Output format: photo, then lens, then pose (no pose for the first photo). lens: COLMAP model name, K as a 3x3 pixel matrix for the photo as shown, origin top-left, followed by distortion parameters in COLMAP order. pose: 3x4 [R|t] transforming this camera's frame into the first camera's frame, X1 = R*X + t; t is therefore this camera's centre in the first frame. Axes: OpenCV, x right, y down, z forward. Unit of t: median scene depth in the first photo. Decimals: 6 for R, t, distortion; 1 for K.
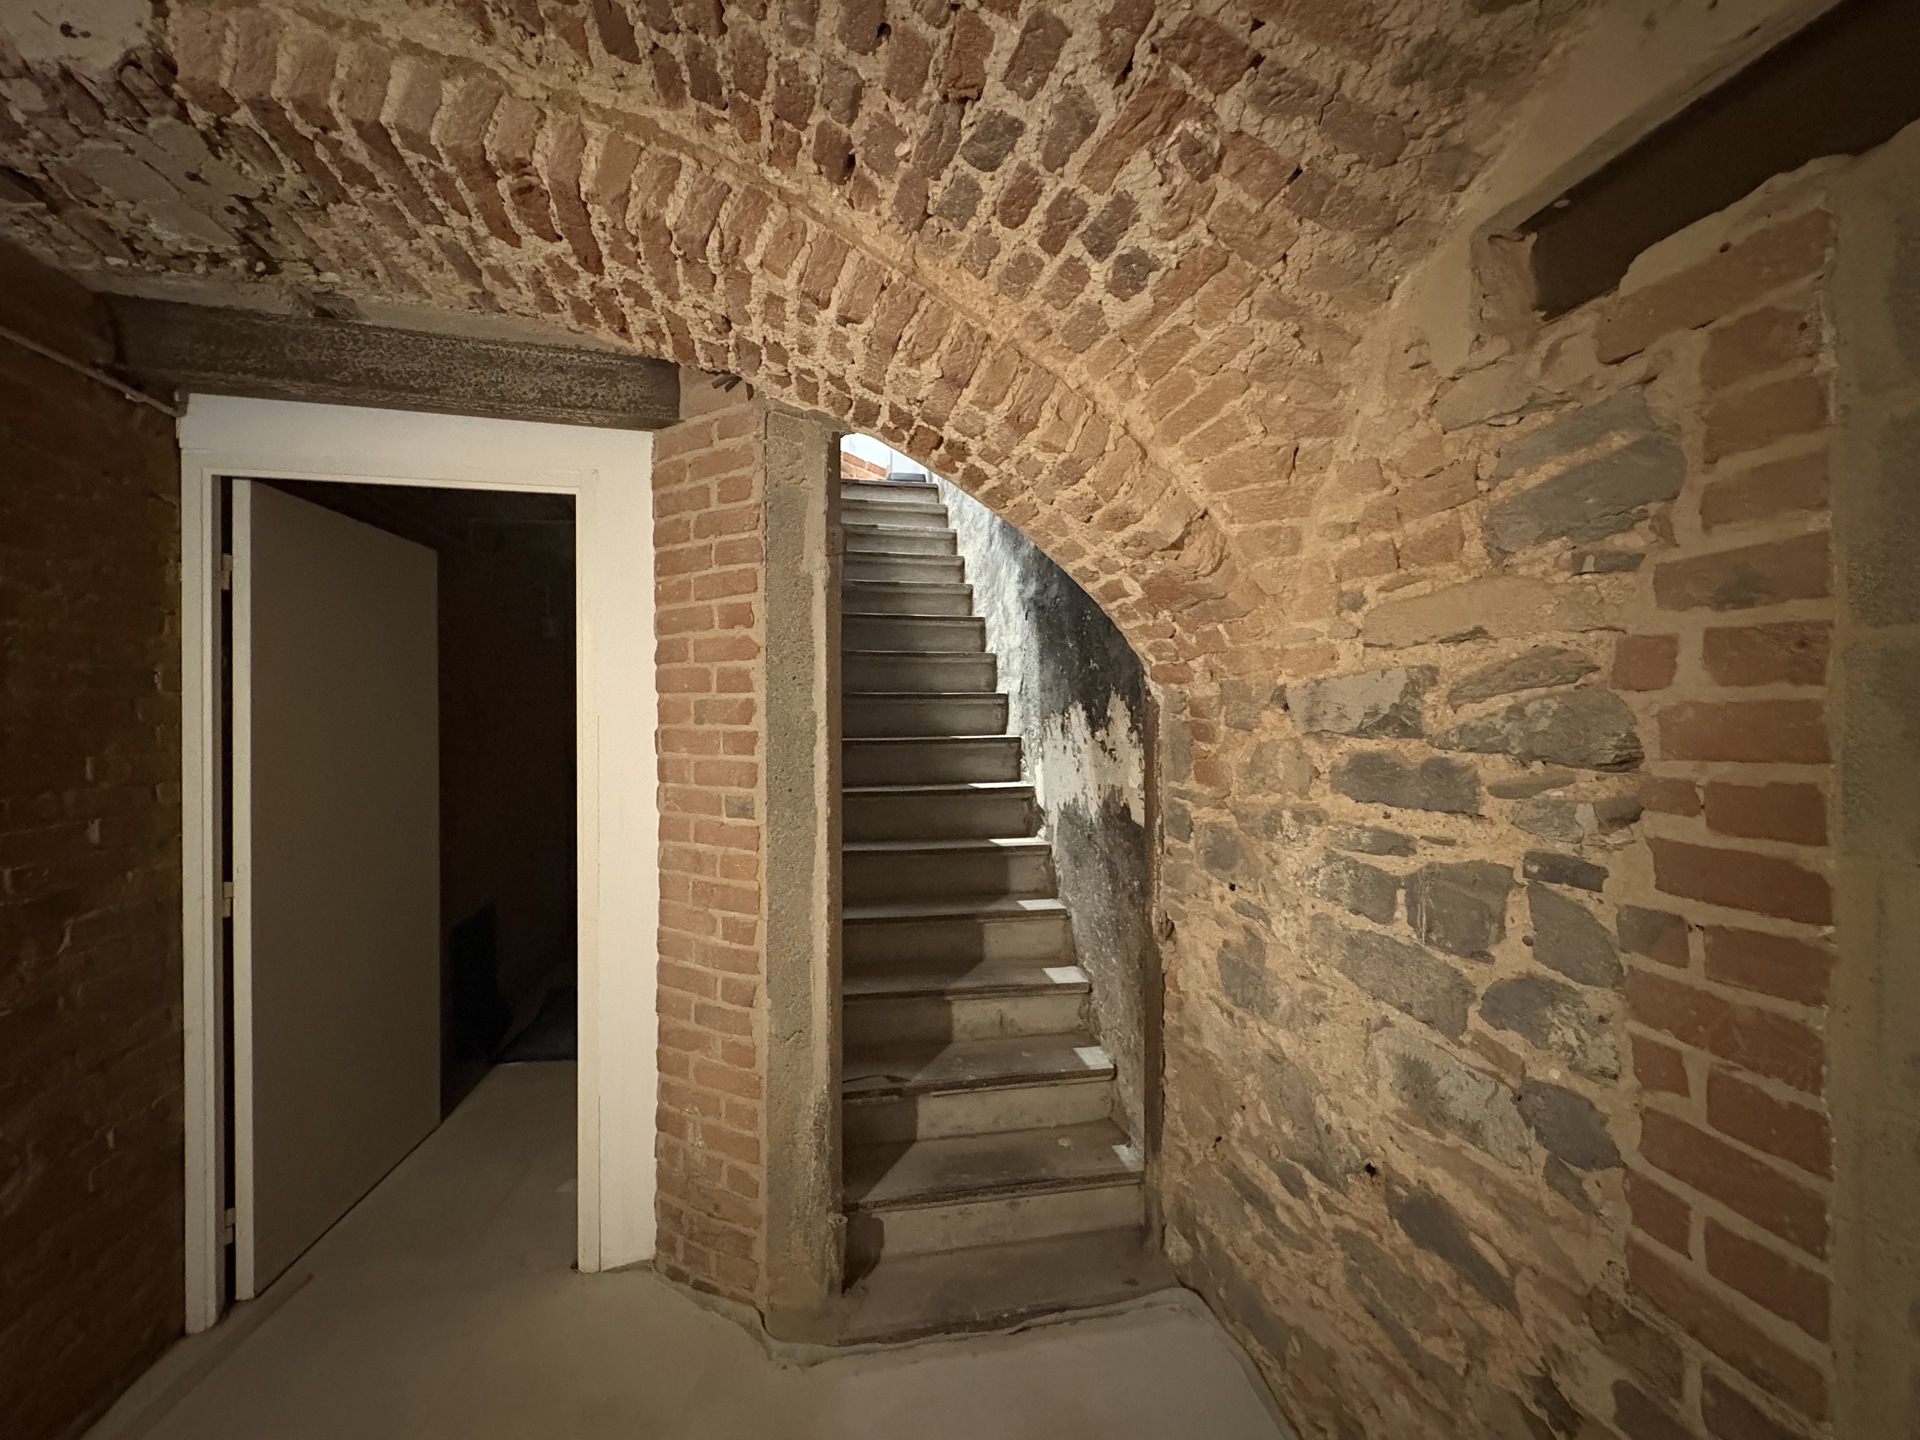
lens RADIAL K [[767.6, 0, 960.0], [0, 767.6, 720.0], [0, 0, 1]] dist [0.000343, 0.000055]
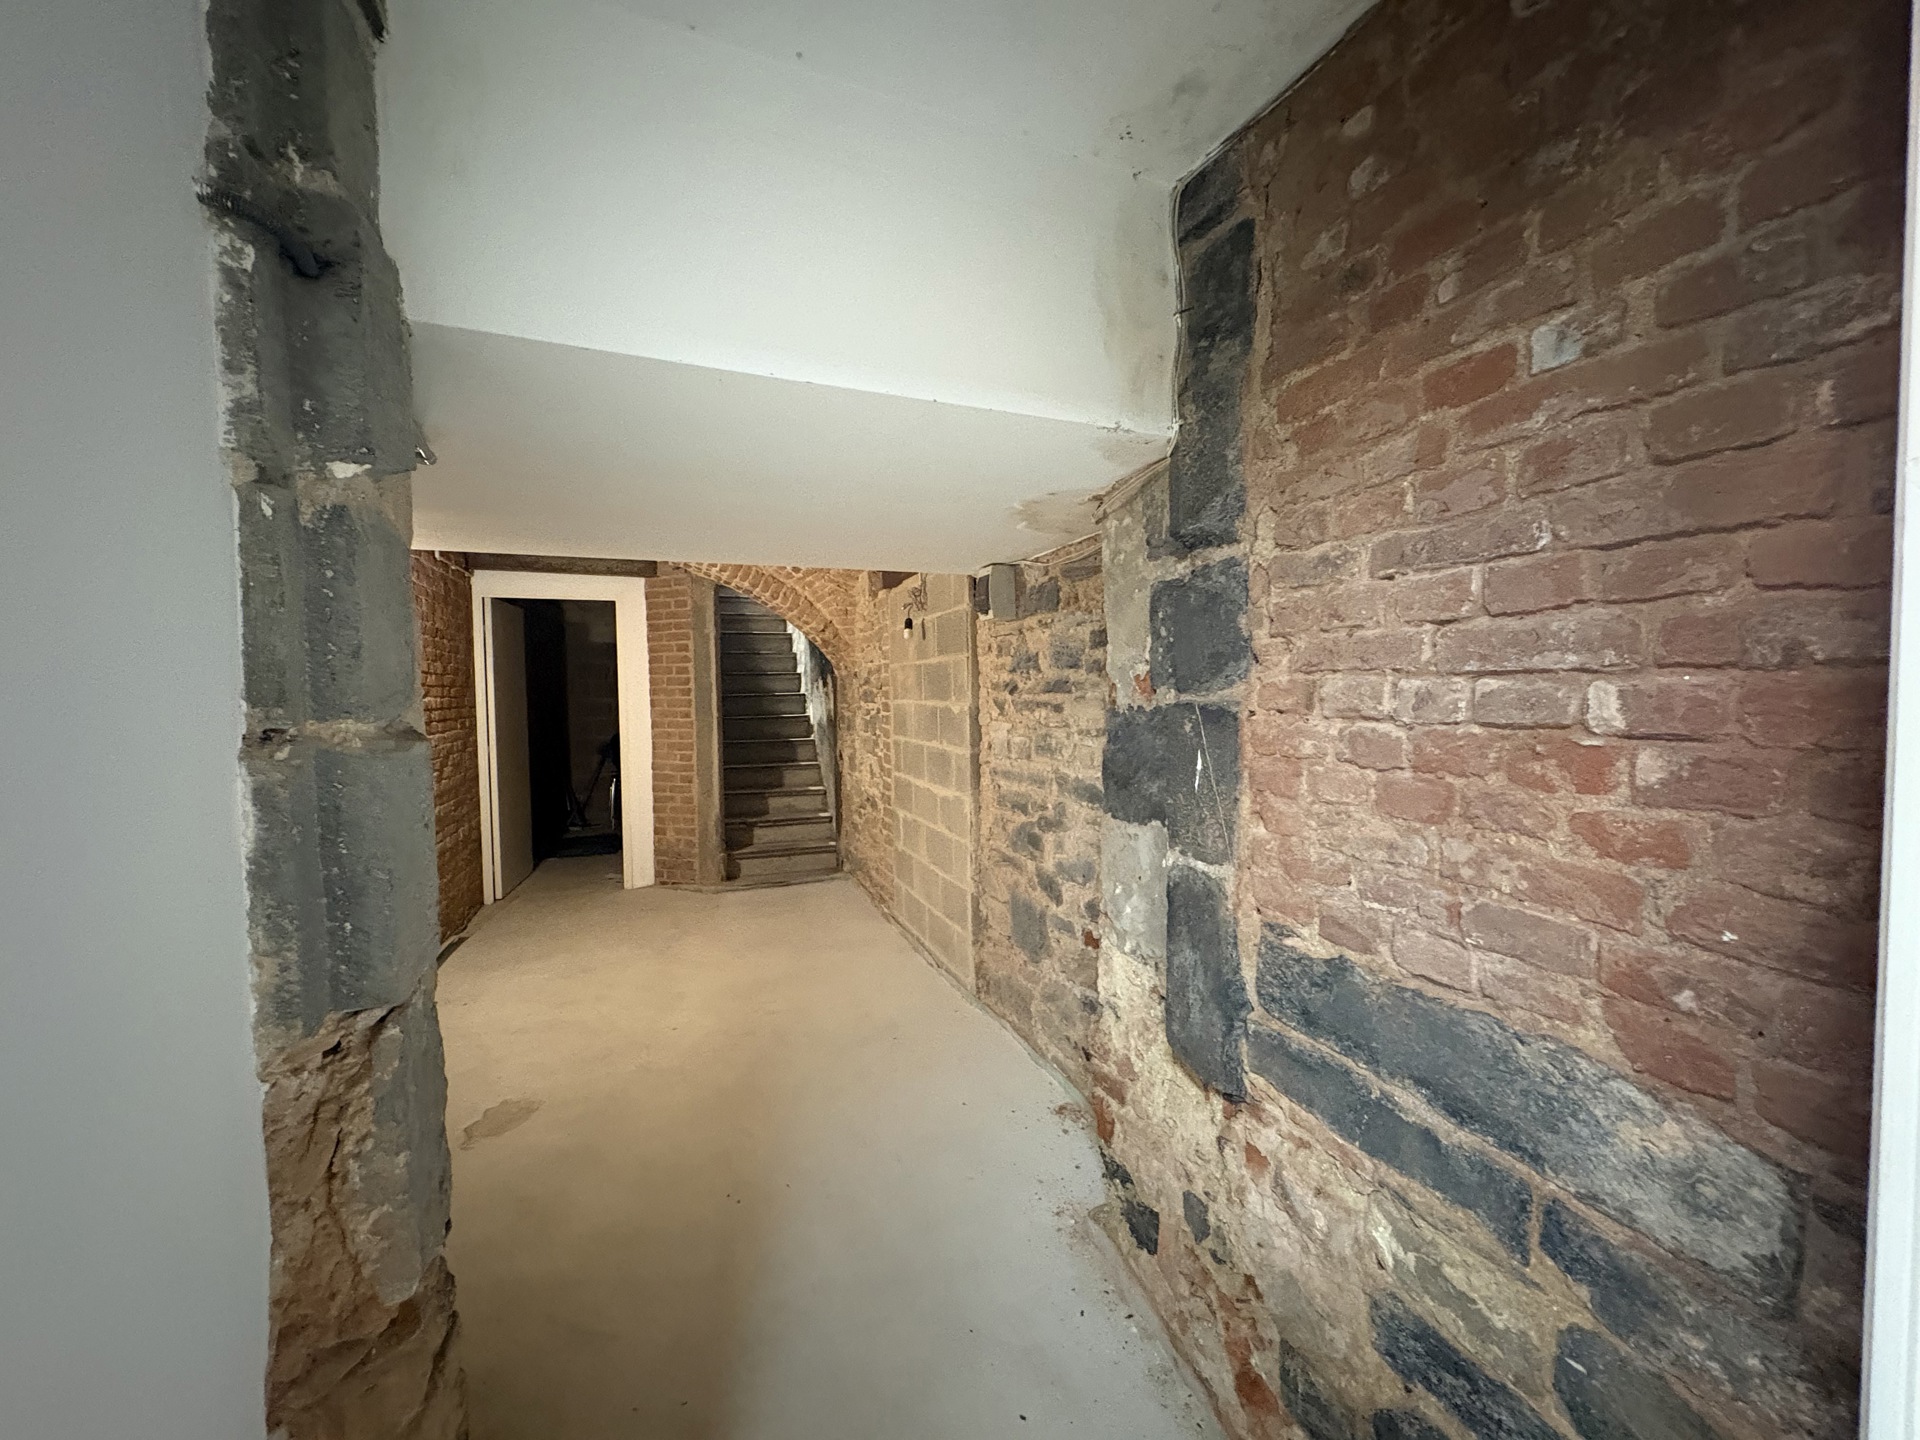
lens RADIAL K [[755.4, 0, 960.0], [0, 755.4, 720.0], [0, 0, 1]] dist [0.000659, 0.000003]
pose [[0.984816, -0.018362, 0.172627, 0.222999], [0.012365, 0.999284, 0.035750, 0.042912], [-0.173160, -0.033073, 0.984338, -1.837206]]
